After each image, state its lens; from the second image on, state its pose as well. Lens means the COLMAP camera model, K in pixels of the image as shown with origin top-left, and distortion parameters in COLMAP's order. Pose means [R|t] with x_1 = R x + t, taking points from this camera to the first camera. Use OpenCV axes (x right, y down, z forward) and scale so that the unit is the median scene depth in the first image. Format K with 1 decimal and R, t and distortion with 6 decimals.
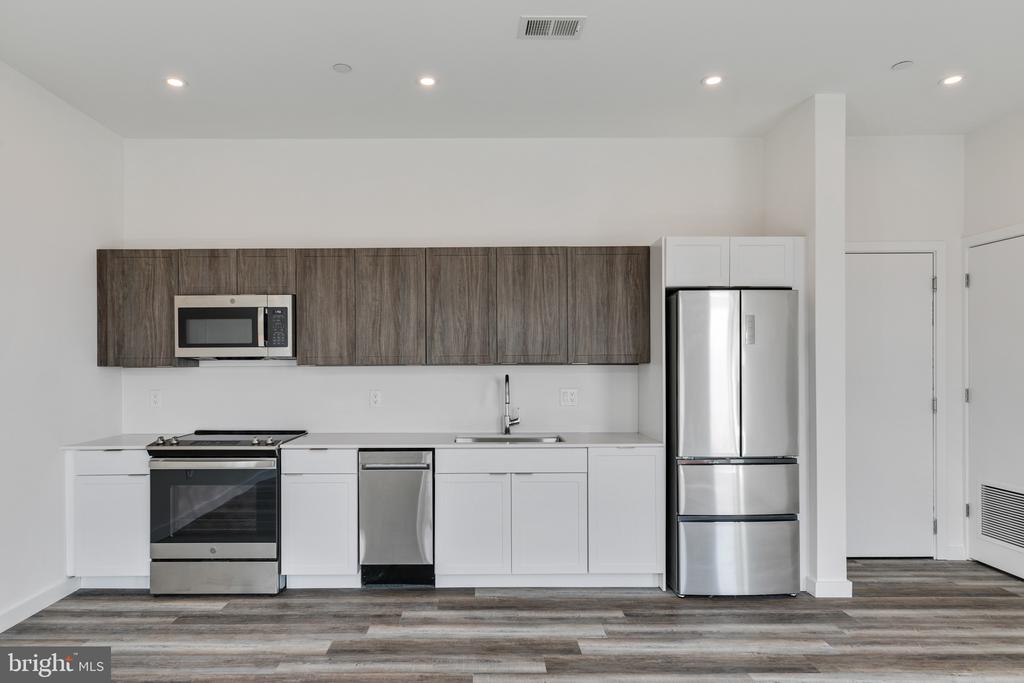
lens RADIAL K [[632.4, 0, 480.2], [0, 632.4, 363.2], [0, 0, 1]] dist [0.005273, 0.001103]
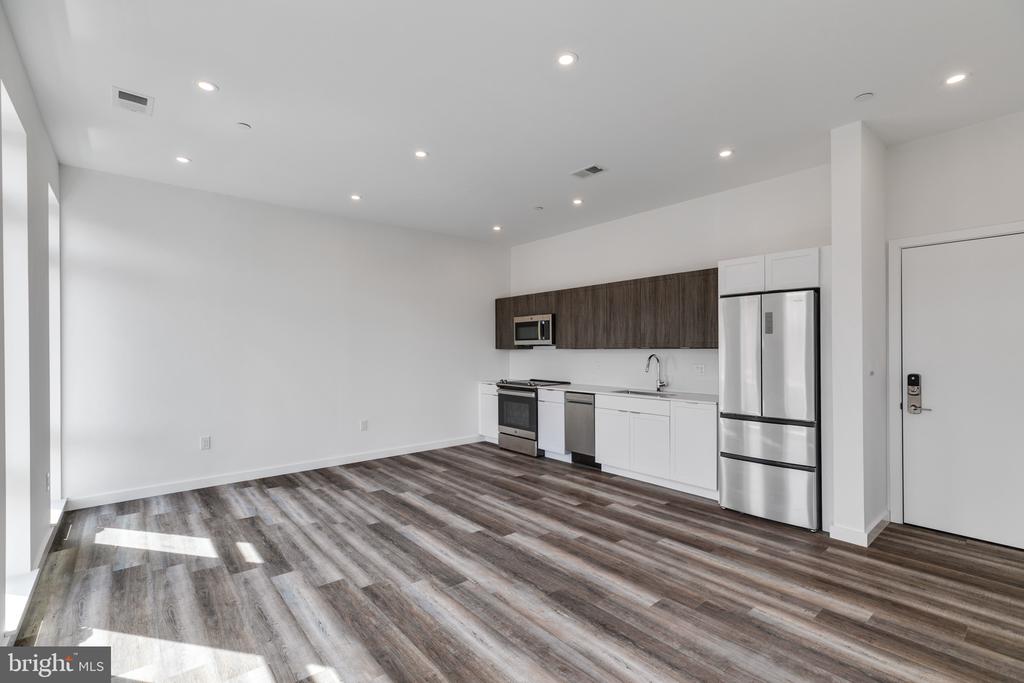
lens RADIAL K [[459.8, 0, 513.9], [0, 459.8, 348.4], [0, 0, 1]] dist [0.004408, 0.000307]
pose [[0.646699, 0.001331, -0.762744, 0.746619], [0.003402, 0.999983, 0.004630, -0.004861], [0.762738, -0.005589, 0.646684, -0.045304]]
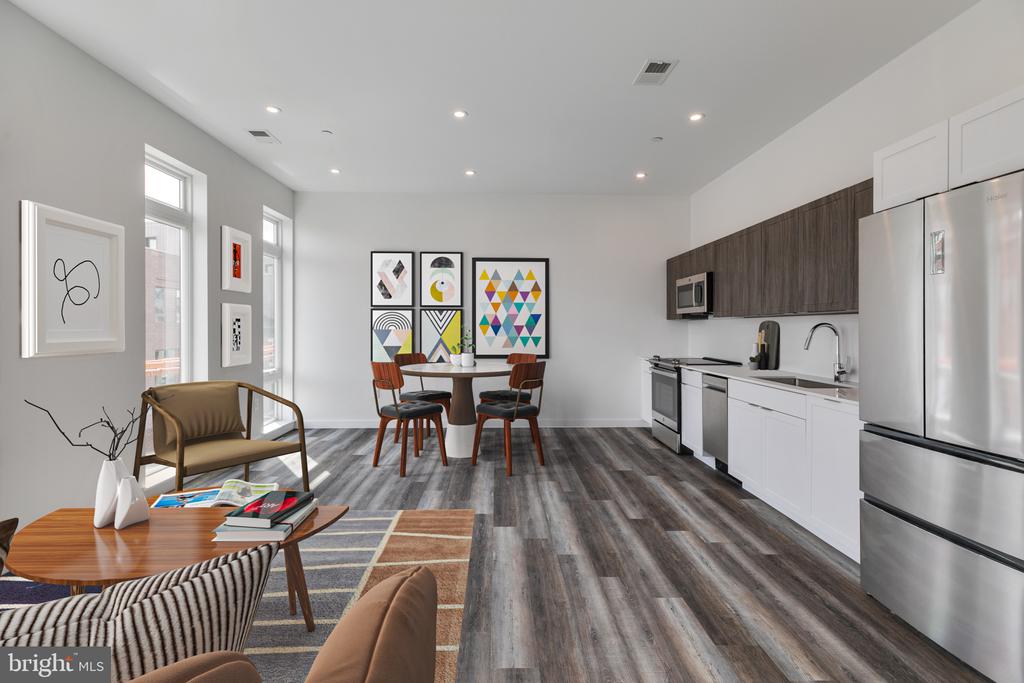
lens RADIAL K [[460.4, 0, 506.4], [0, 460.4, 326.3], [0, 0, 1]] dist [0.001730, 0.000091]
pose [[0.024242, 0.001727, -0.999705, 0.824210], [0.000977, 0.999998, 0.001751, 0.022467], [0.999706, -0.001019, 0.024241, 0.477431]]
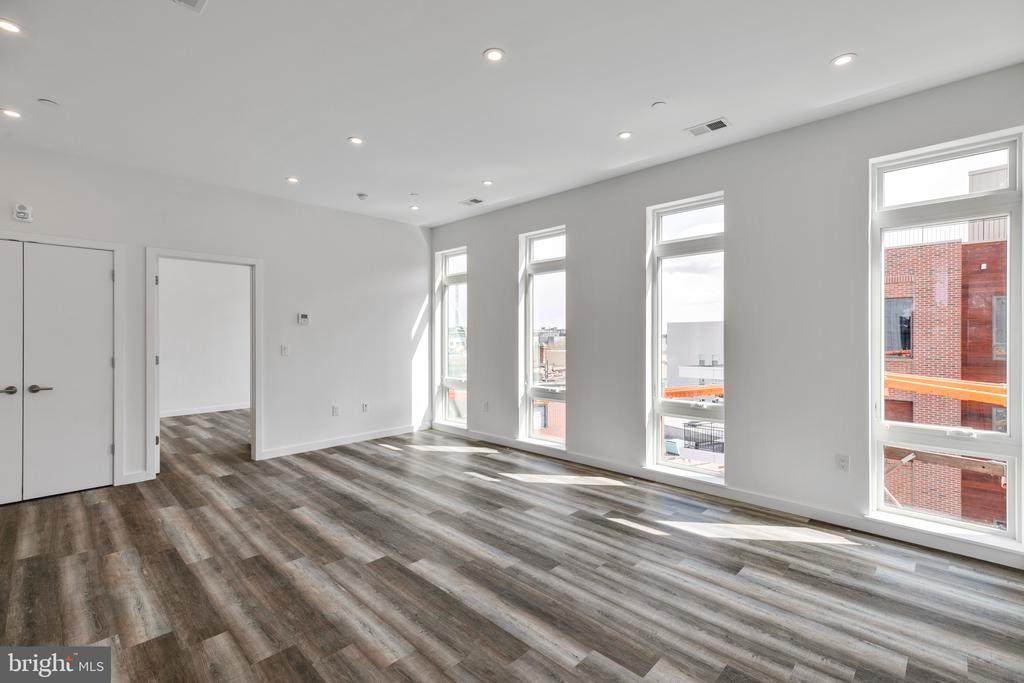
lens RADIAL K [[454.1, 0, 512.0], [0, 454.1, 341.5], [0, 0, 1]] dist [0.005166, 0.000760]
pose [[-0.720109, -0.003558, 0.693852, -0.529027], [0.003176, 0.999959, 0.008423, 0.002080], [-0.693853, 0.008269, -0.720069, 0.845385]]
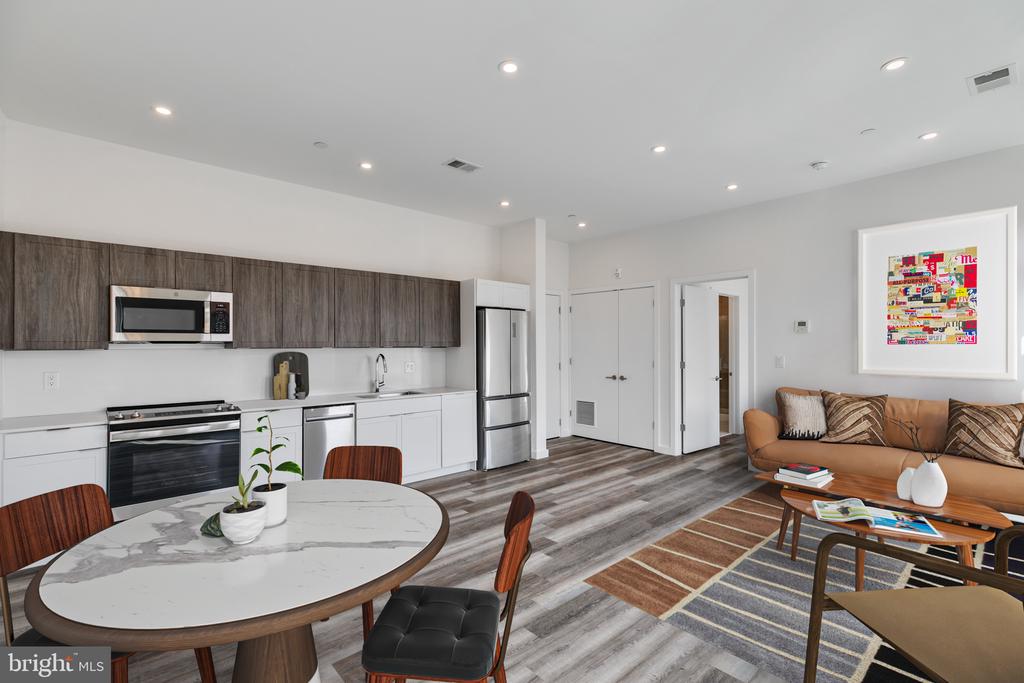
lens RADIAL K [[464.1, 0, 512.0], [0, 464.1, 341.5], [0, 0, 1]] dist [0.002716, 0.000118]
pose [[0.743465, 0.008856, 0.668716, -0.503900], [-0.003497, 0.999950, -0.009356, -0.003202], [-0.668766, 0.004617, 0.743459, -0.073900]]
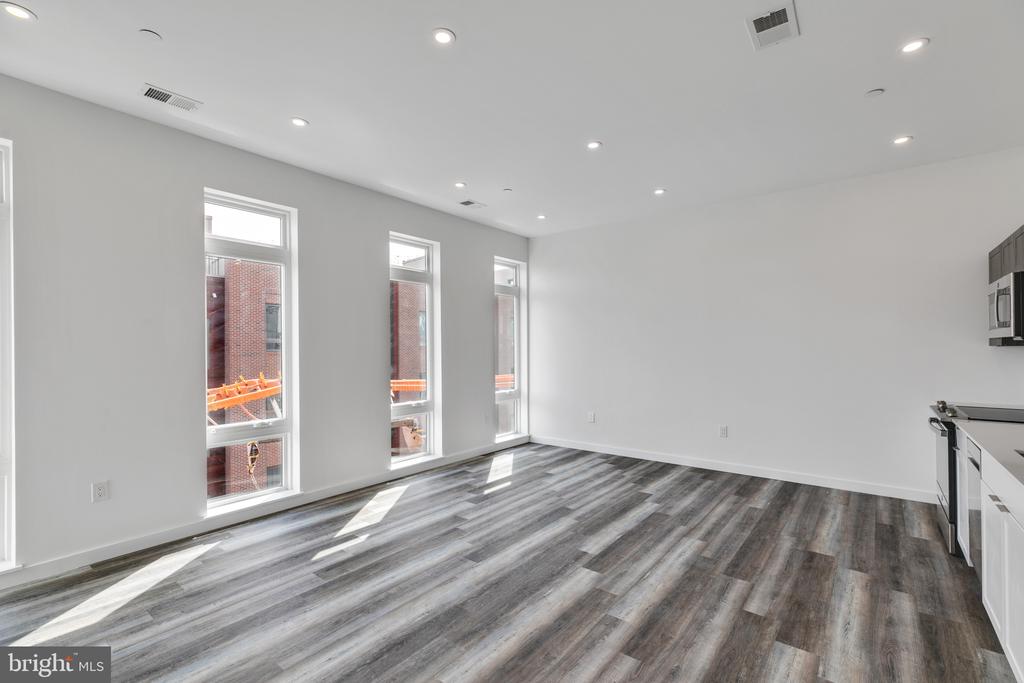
lens RADIAL K [[459.8, 0, 513.9], [0, 459.8, 348.4], [0, 0, 1]] dist [0.004408, 0.000307]
pose [[-0.615815, 0.007344, -0.787857, 0.721496], [0.008620, 0.999960, 0.002584, -0.000952], [0.787844, -0.005200, -0.615853, 0.832327]]
